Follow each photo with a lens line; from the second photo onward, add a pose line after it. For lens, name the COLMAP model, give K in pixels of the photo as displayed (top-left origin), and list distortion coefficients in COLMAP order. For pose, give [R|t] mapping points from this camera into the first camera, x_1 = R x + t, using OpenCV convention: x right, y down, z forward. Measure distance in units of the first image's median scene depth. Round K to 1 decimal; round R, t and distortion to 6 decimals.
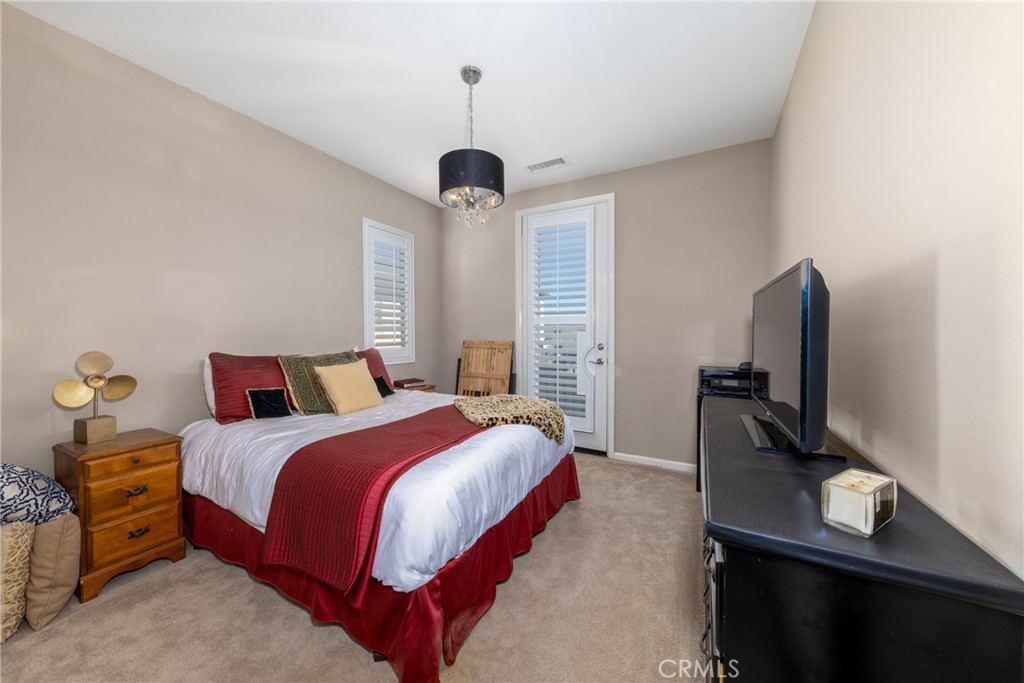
lens RADIAL K [[358.3, 0, 507.2], [0, 358.3, 335.5], [0, 0, 1]] dist [-0.001411, -0.000440]
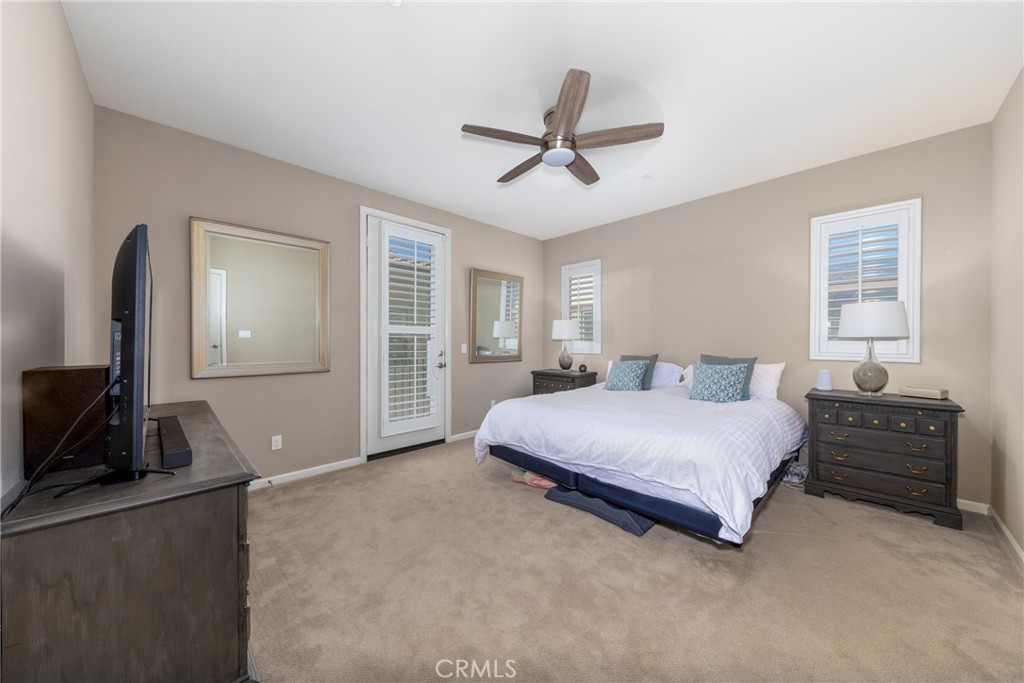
lens RADIAL K [[358.3, 0, 508.5], [0, 358.3, 337.3], [0, 0, 1]] dist [-0.001411, -0.000440]
pose [[0.285304, -0.008471, 0.958400, -0.826118], [0.006243, 0.999956, 0.006980, -0.028687], [-0.958417, 0.003992, 0.285344, 0.438068]]
